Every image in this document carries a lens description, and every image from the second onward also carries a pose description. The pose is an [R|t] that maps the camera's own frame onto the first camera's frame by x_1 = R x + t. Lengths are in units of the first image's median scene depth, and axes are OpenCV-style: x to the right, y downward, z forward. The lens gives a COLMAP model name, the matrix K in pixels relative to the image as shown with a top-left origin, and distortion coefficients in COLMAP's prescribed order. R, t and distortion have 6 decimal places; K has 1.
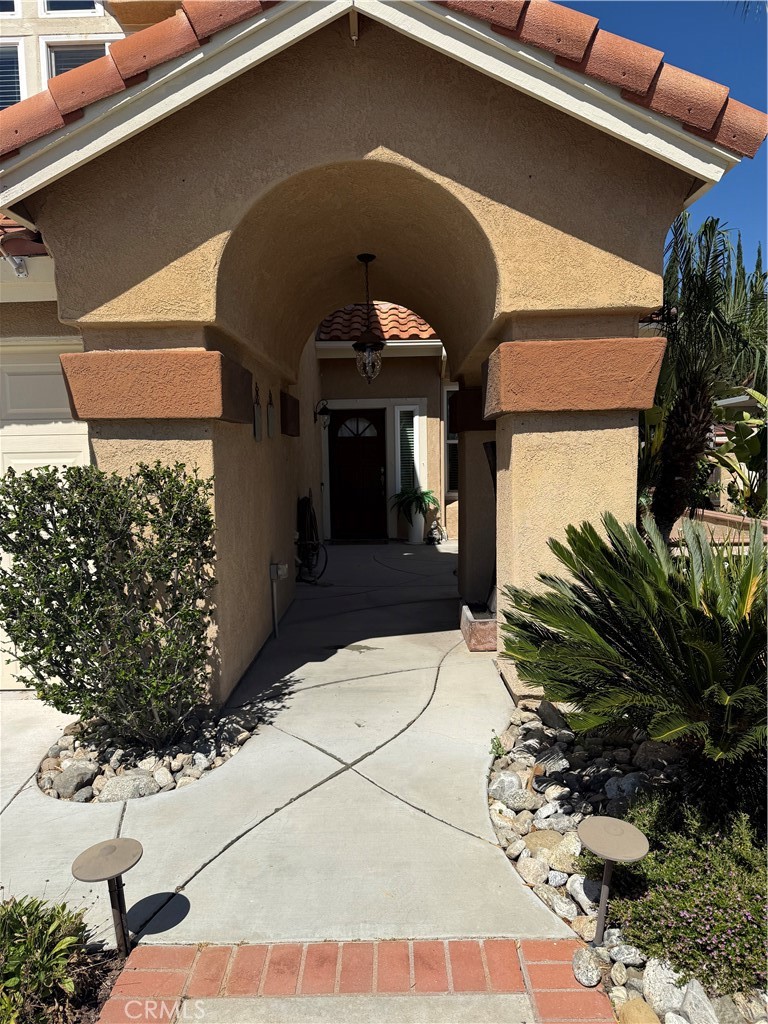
lens RADIAL K [[712.3, 0, 384.0], [0, 712.3, 512.0], [0, 0, 1]] dist [0.050671, -0.054963]
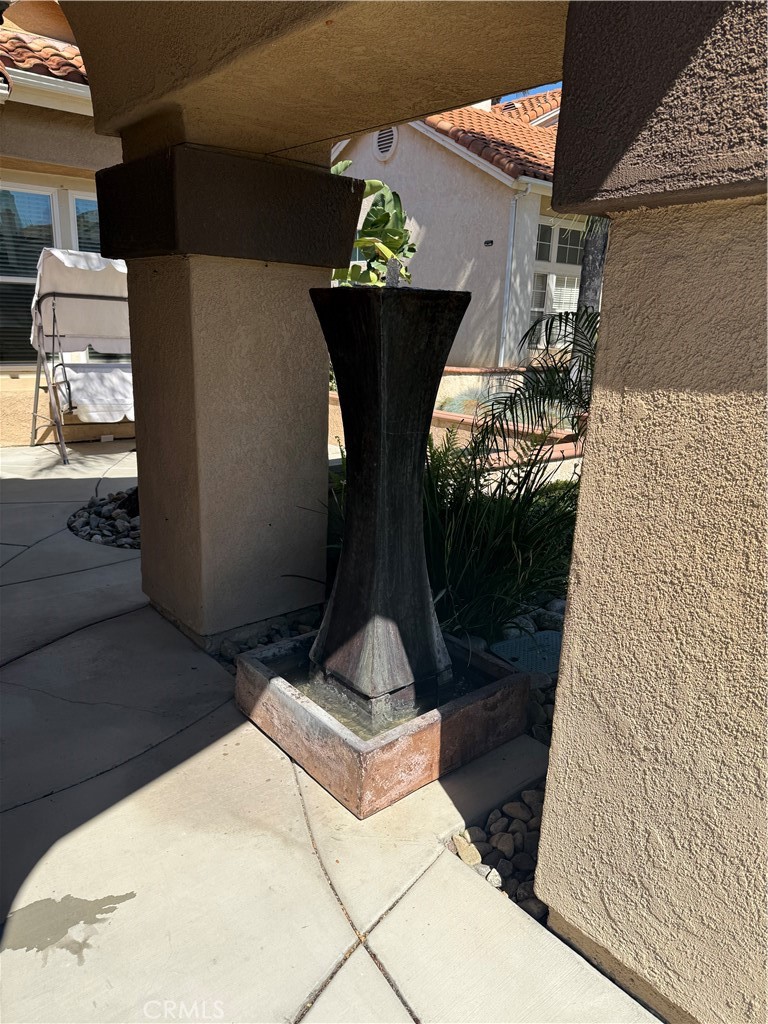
lens RADIAL K [[712.3, 0, 384.0], [0, 712.3, 512.0], [0, 0, 1]] dist [0.050671, -0.054963]
pose [[0.765813, -0.131916, 0.629388, -0.102903], [0.007439, 0.980485, 0.196452, -0.057732], [-0.643020, -0.145764, 0.751850, 0.684197]]
